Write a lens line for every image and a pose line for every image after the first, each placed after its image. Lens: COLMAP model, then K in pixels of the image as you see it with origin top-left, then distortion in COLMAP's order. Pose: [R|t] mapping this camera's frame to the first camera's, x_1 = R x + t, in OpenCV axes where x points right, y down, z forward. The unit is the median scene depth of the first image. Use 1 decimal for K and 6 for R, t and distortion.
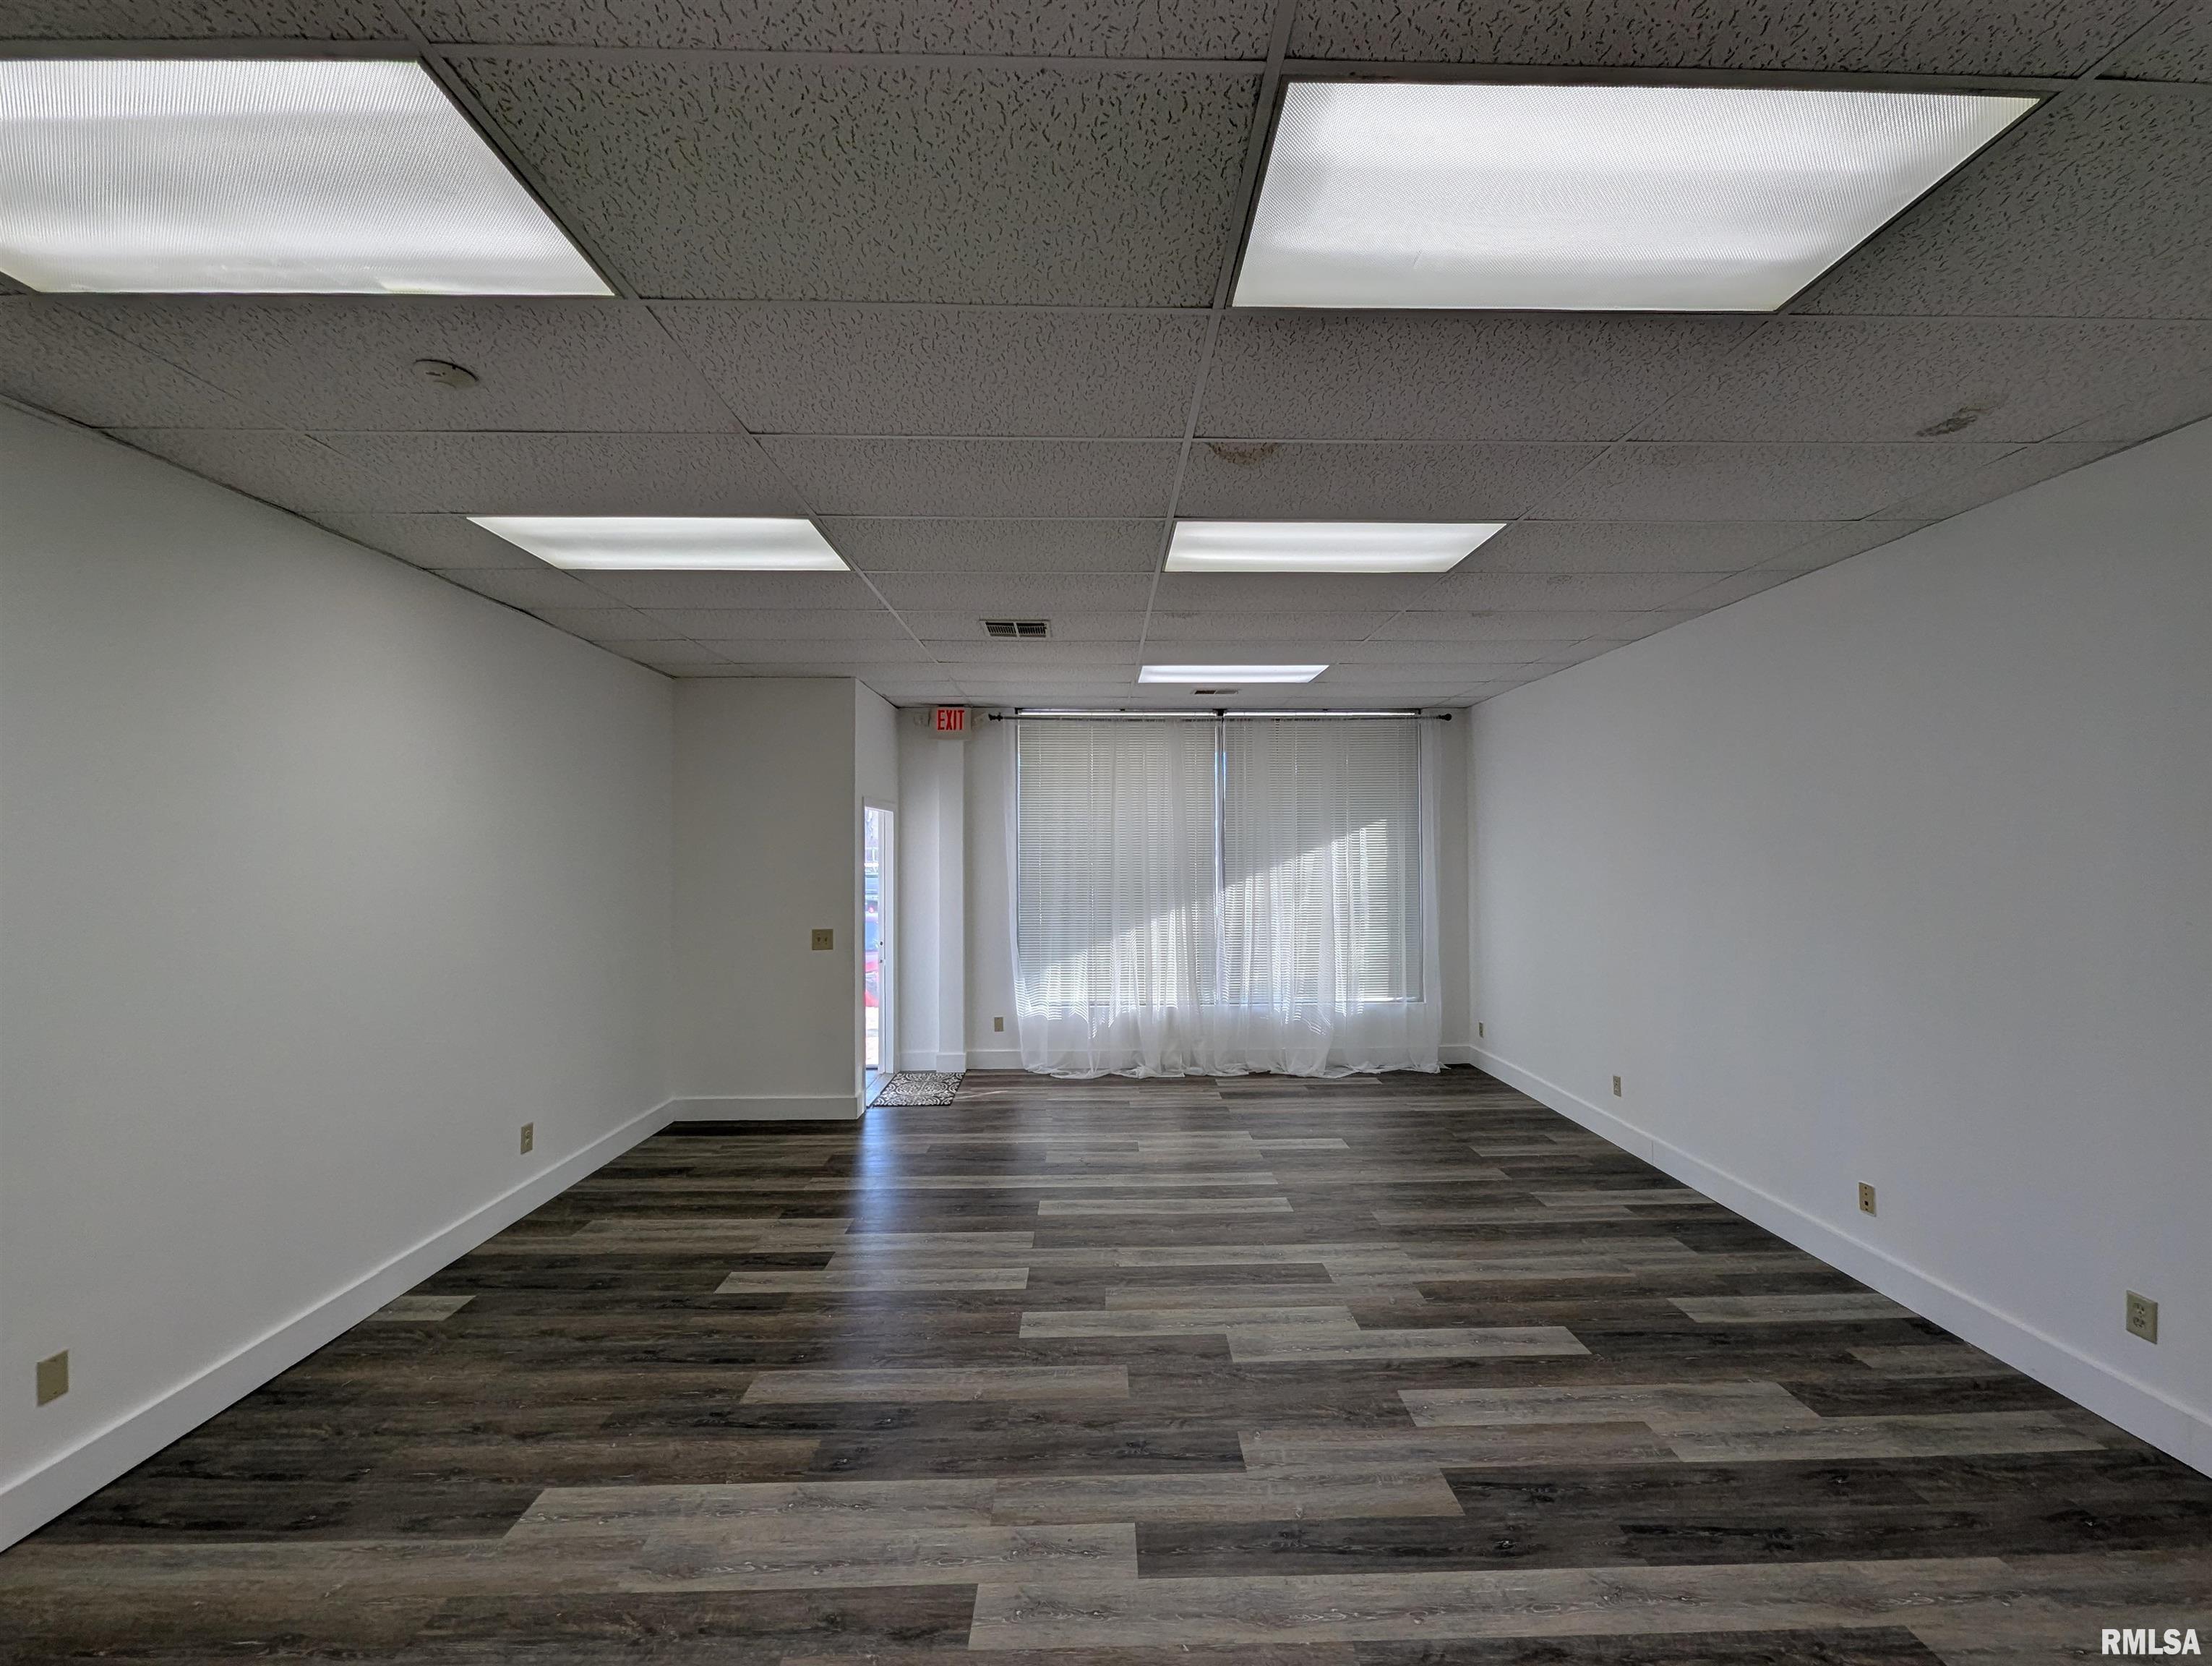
lens RADIAL K [[900.8, 0, 1107.4], [0, 900.8, 828.6], [0, 0, 1]] dist [0.000951, -0.000006]
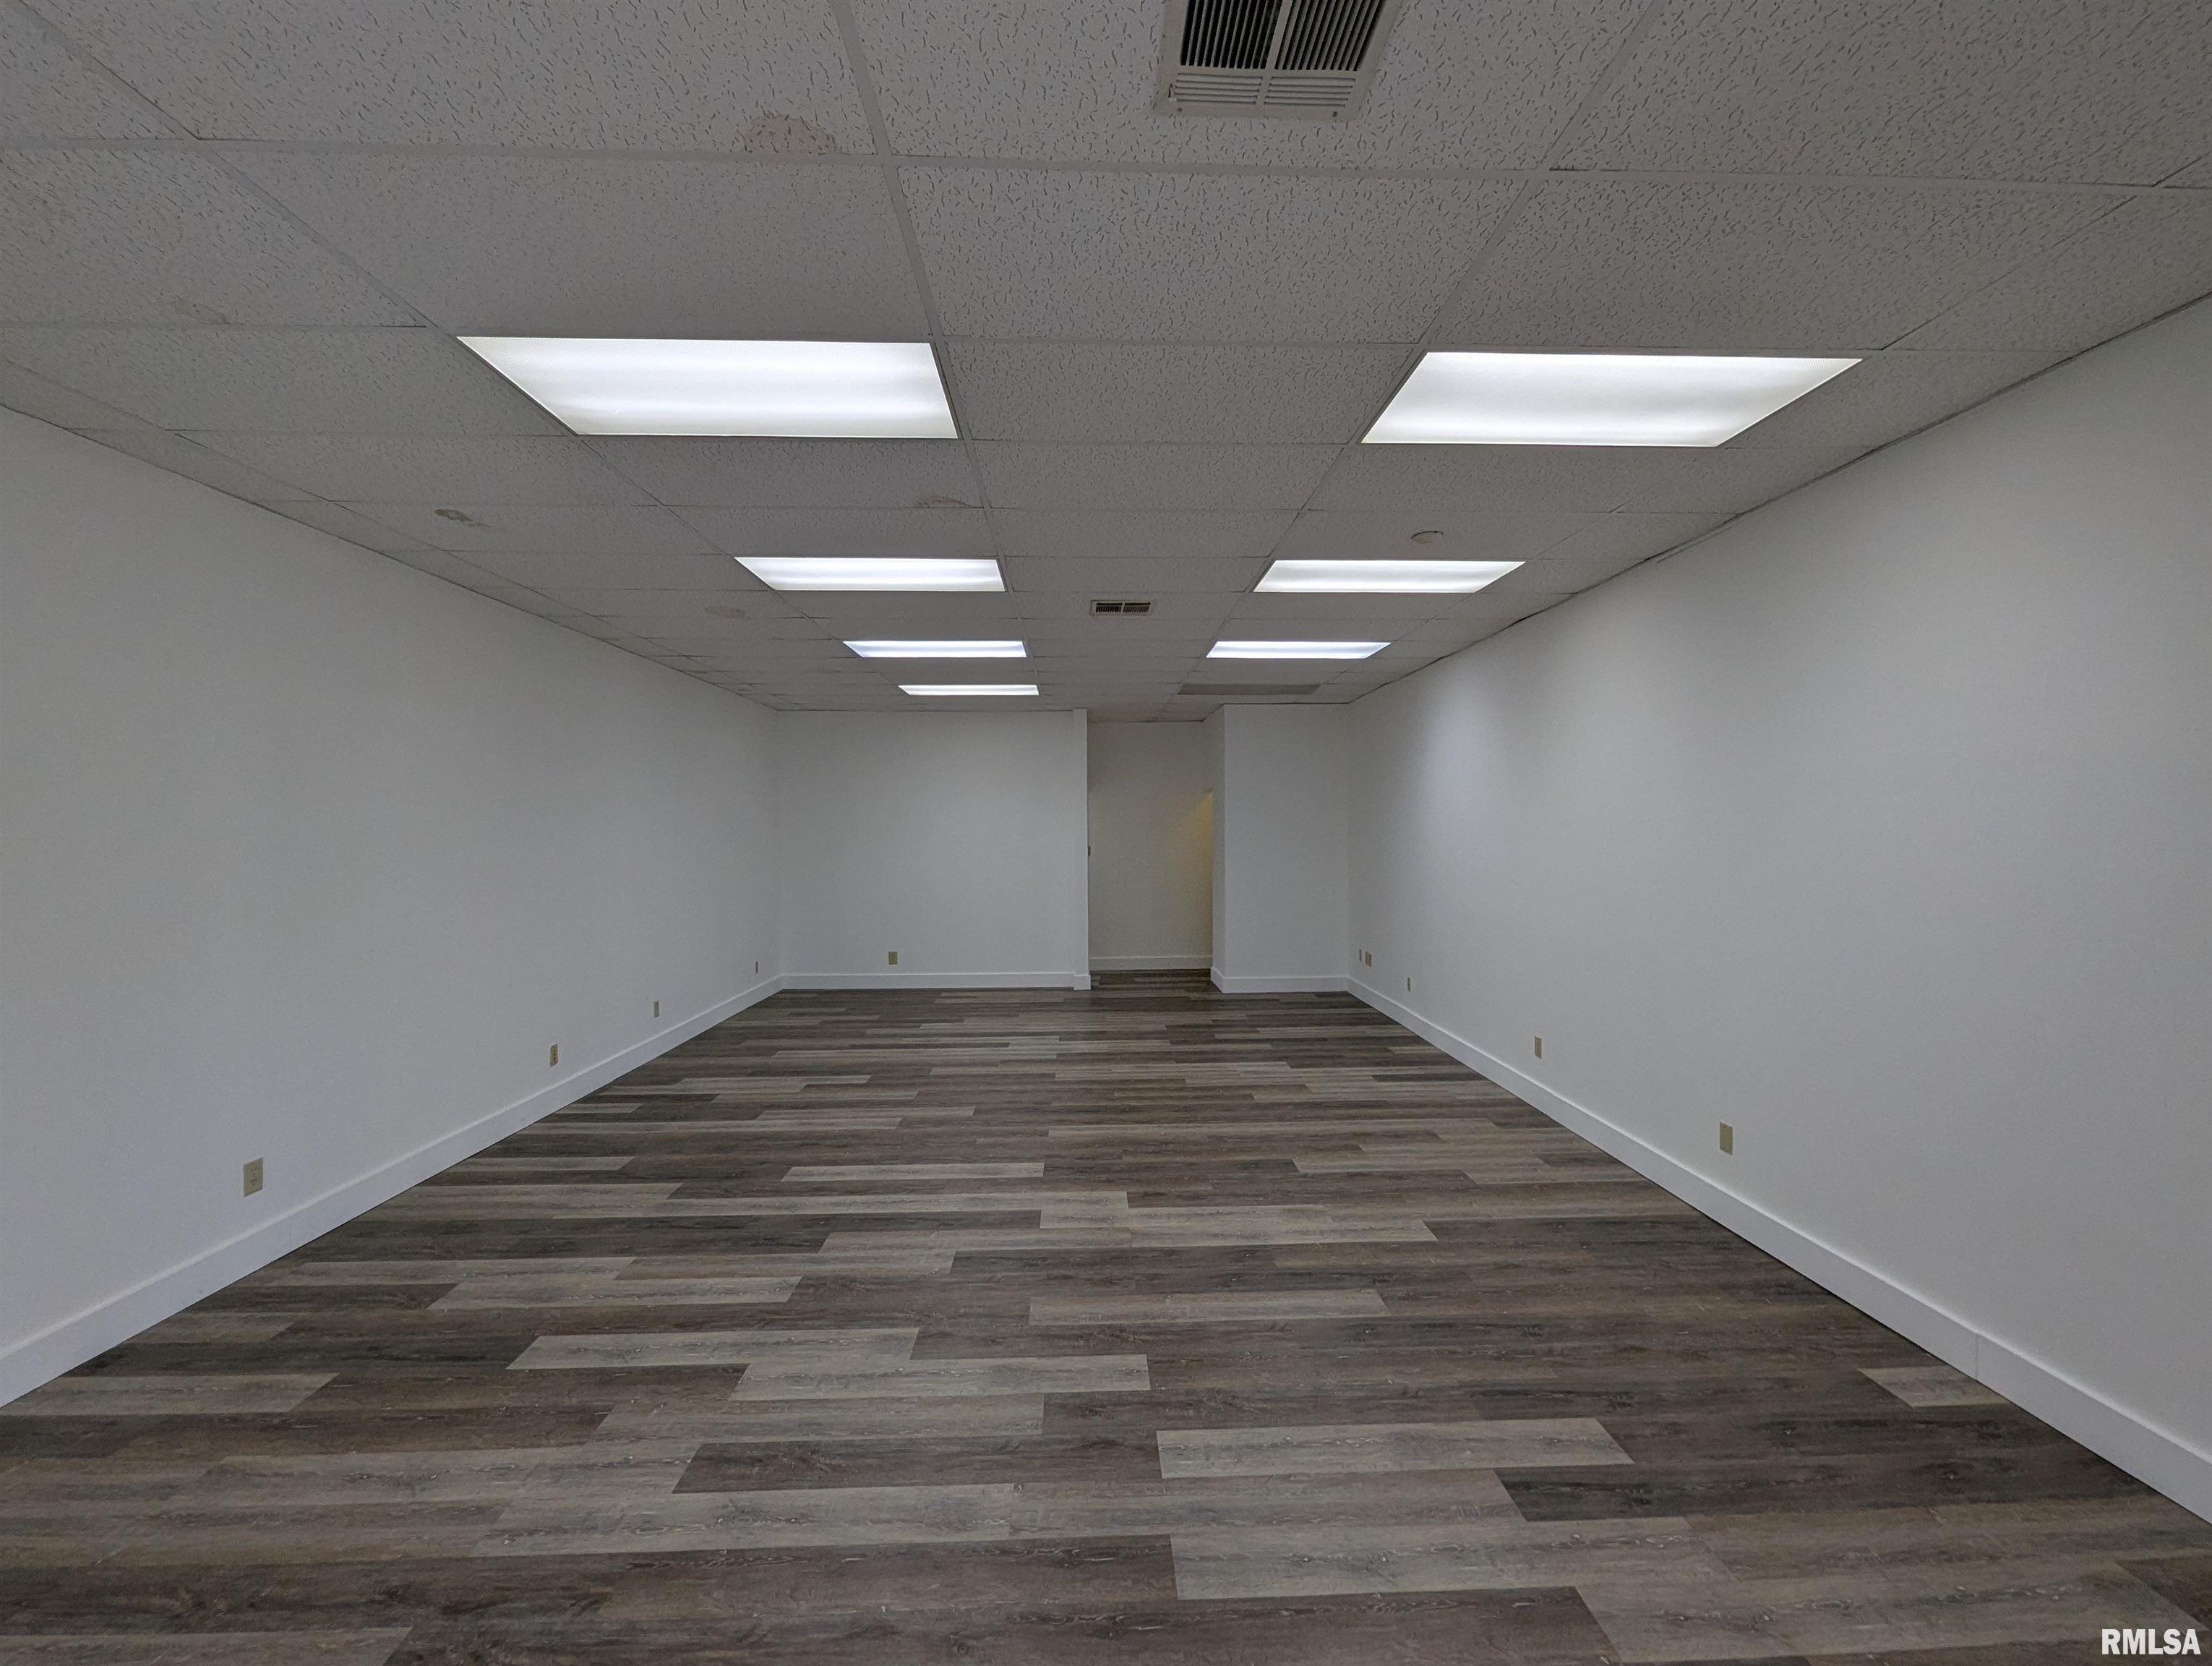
lens RADIAL K [[900.8, 0, 1113.4], [0, 900.8, 828.6], [0, 0, 1]] dist [0.000951, -0.000006]
pose [[-0.999715, 0.010232, -0.021548, -0.054831], [0.010836, 0.999546, -0.028112, 0.077462], [0.021250, -0.028338, -0.999373, 1.977476]]
